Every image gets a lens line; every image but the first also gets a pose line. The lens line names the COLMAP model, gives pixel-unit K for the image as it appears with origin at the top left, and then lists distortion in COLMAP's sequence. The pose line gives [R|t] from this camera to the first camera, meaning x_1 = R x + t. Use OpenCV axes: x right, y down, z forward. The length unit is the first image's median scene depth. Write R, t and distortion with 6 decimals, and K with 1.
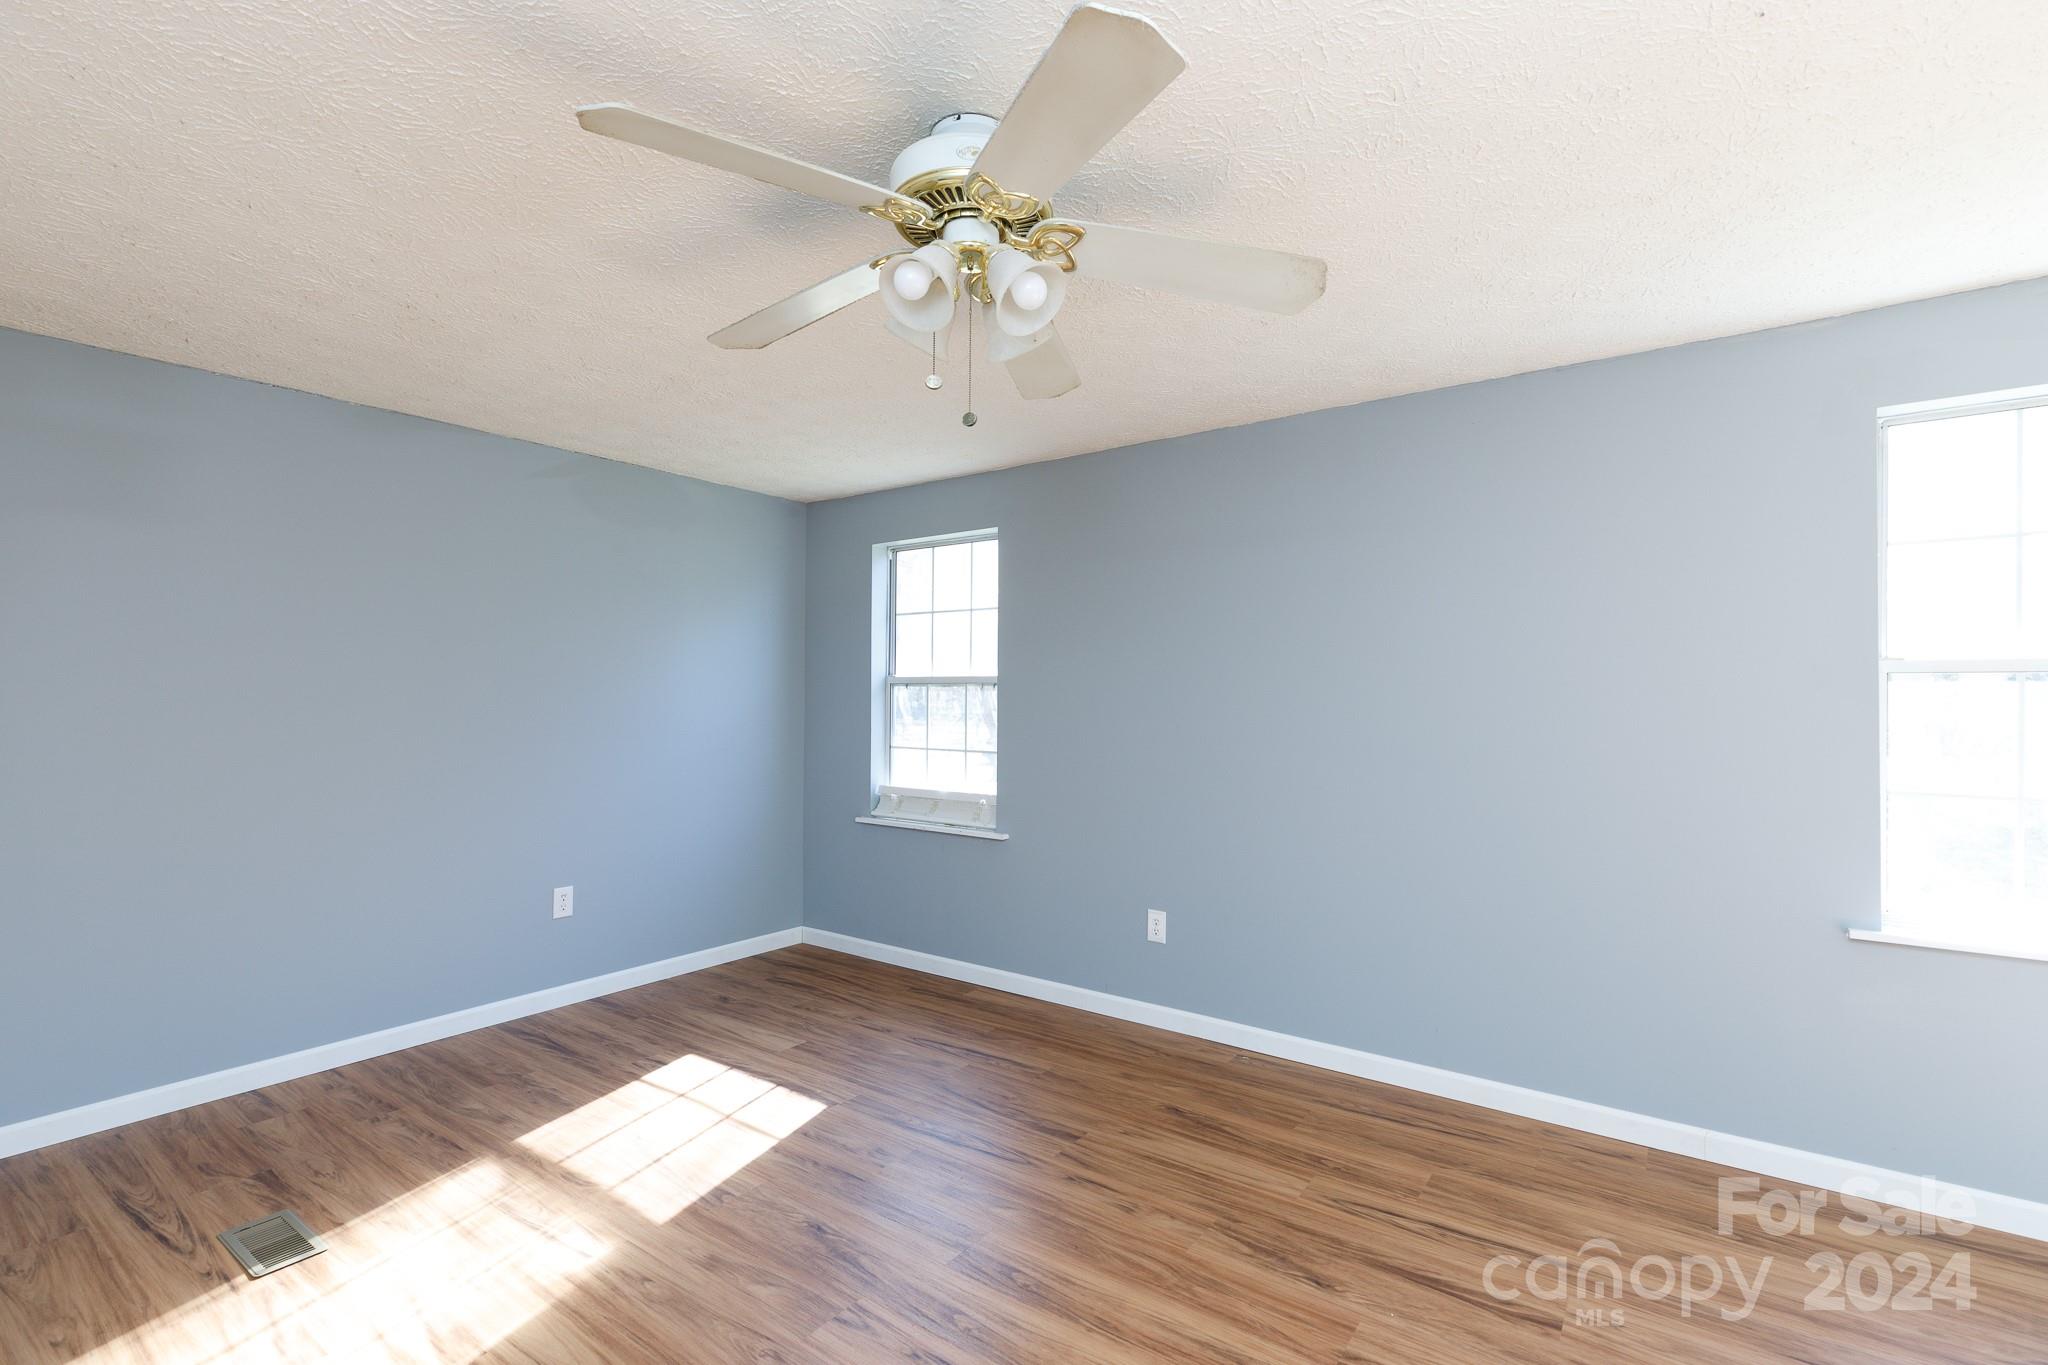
lens RADIAL K [[929.9, 0, 1024.2], [0, 929.9, 685.0], [0, 0, 1]] dist [0.003207, 0.000794]
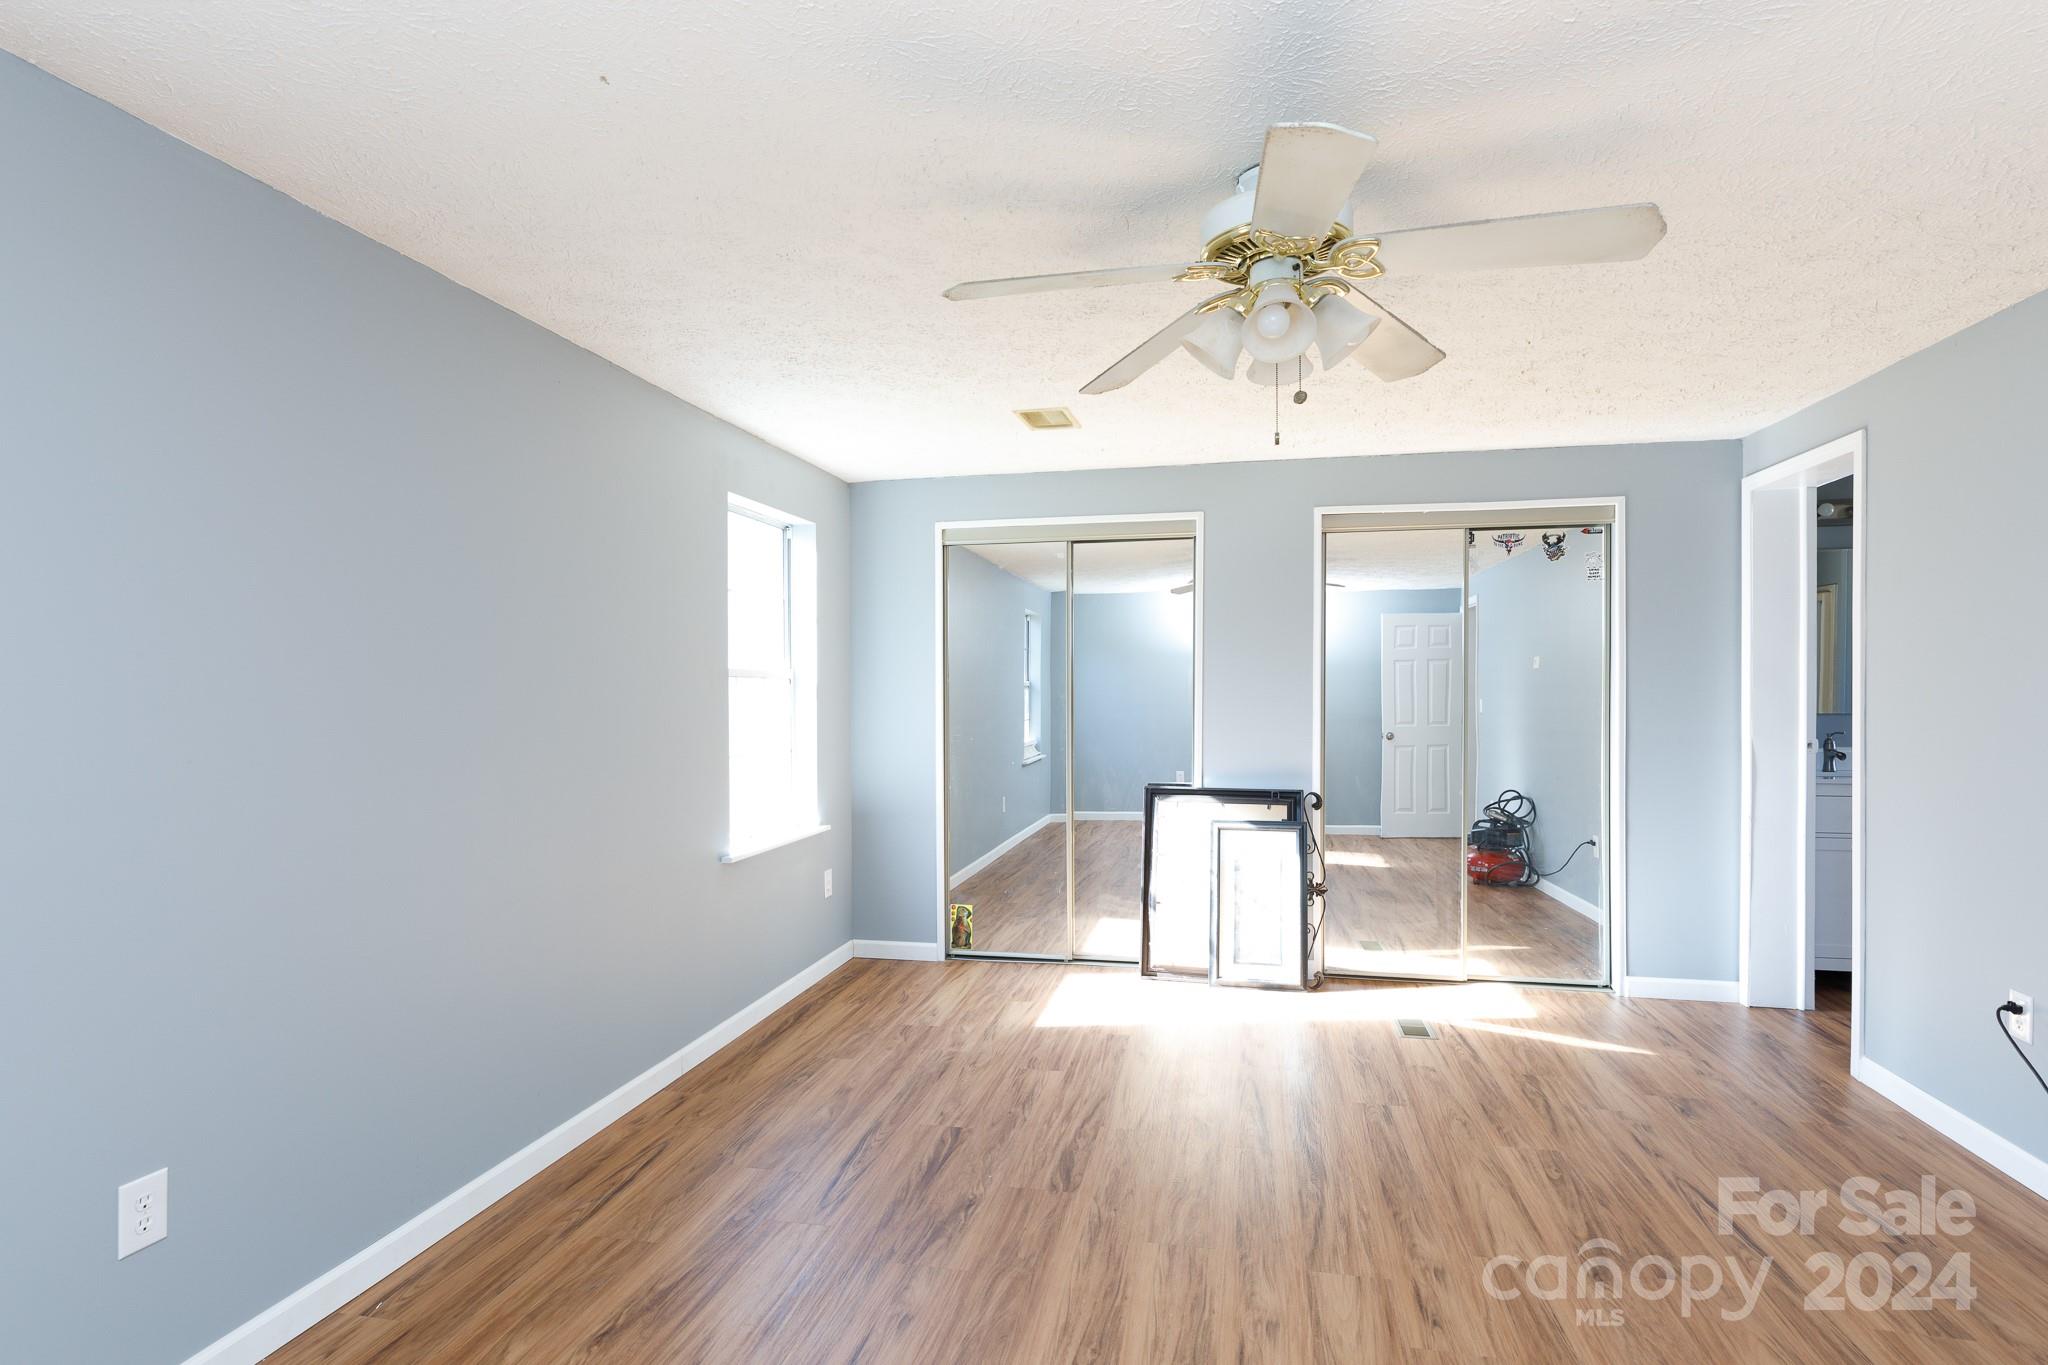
lens RADIAL K [[1044.3, 0, 1022.8], [0, 1044.3, 689.3], [0, 0, 1]] dist [0.000407, 0.000180]
pose [[-0.411918, 0.000275, 0.911221, -0.720464], [-0.005434, 0.999981, -0.002758, 0.007931], [-0.911205, -0.006087, -0.411908, 1.202848]]
